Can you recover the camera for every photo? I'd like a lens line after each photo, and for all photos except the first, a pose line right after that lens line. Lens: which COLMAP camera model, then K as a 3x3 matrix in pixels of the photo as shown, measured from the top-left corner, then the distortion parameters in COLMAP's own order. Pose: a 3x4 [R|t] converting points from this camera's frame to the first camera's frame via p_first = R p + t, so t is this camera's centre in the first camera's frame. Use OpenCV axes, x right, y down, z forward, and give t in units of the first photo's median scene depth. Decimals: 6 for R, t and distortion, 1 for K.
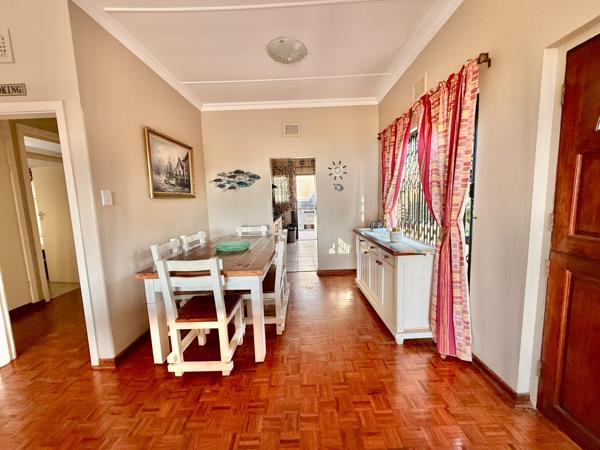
lens RADIAL K [[240.1, 0, 299.7], [0, 240.1, 226.3], [0, 0, 1]] dist [0.002266, 0.000176]
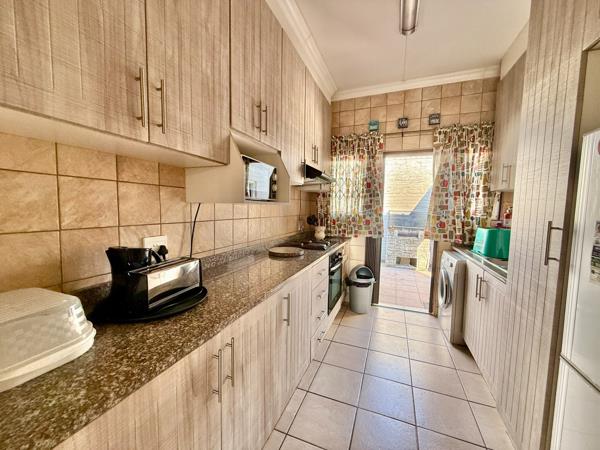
lens RADIAL K [[240.1, 0, 299.7], [0, 240.1, 226.3], [0, 0, 1]] dist [0.002266, 0.000176]
pose [[0.928620, 0.080943, -0.362095, 0.008328], [-0.091896, 0.995682, -0.013099, -0.065932], [0.359471, 0.045440, 0.932049, 0.552247]]
